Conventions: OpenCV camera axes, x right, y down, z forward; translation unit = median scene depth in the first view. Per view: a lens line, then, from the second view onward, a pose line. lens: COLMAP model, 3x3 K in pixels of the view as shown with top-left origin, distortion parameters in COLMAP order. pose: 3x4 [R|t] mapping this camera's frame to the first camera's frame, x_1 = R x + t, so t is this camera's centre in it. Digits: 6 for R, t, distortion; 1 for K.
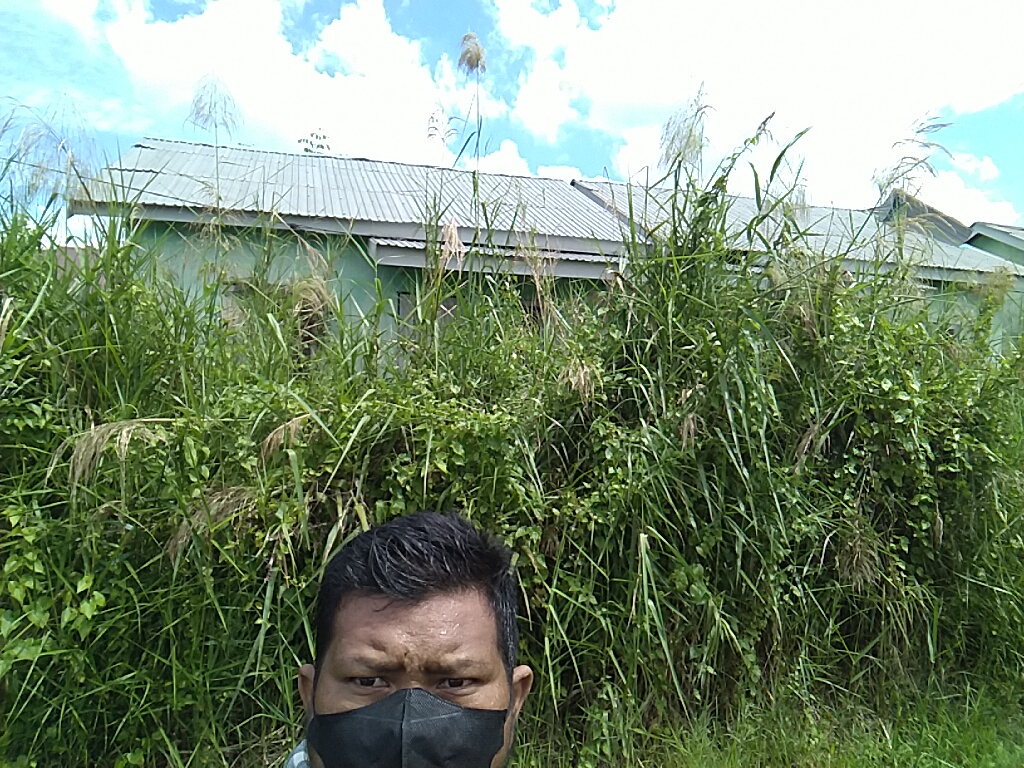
lens RADIAL K [[656.4, 0, 517.6], [0, 656.4, 400.3], [0, 0, 1]] dist [0.027307, -0.042214]
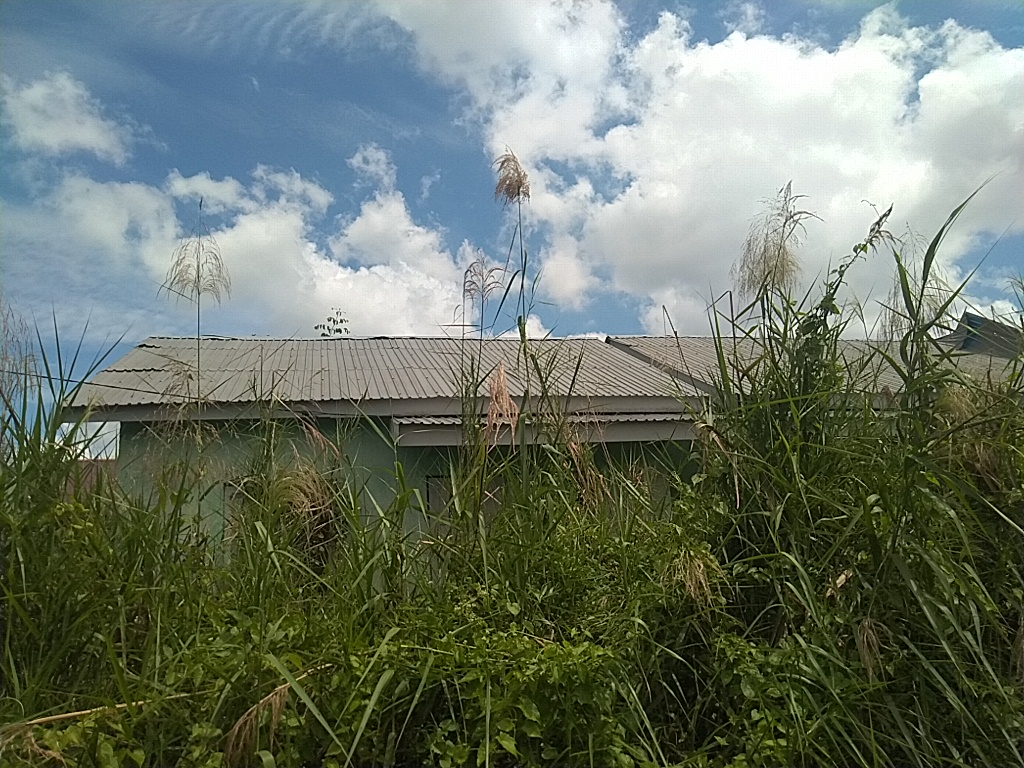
lens RADIAL K [[725.7, 0, 508.1], [0, 725.7, 411.3], [0, 0, 1]] dist [0.023936, -0.000934]
pose [[0.993941, -0.093664, -0.057520, -0.035189], [0.077477, 0.968212, -0.237828, -0.034642], [0.077968, 0.231931, 0.969603, 0.189172]]
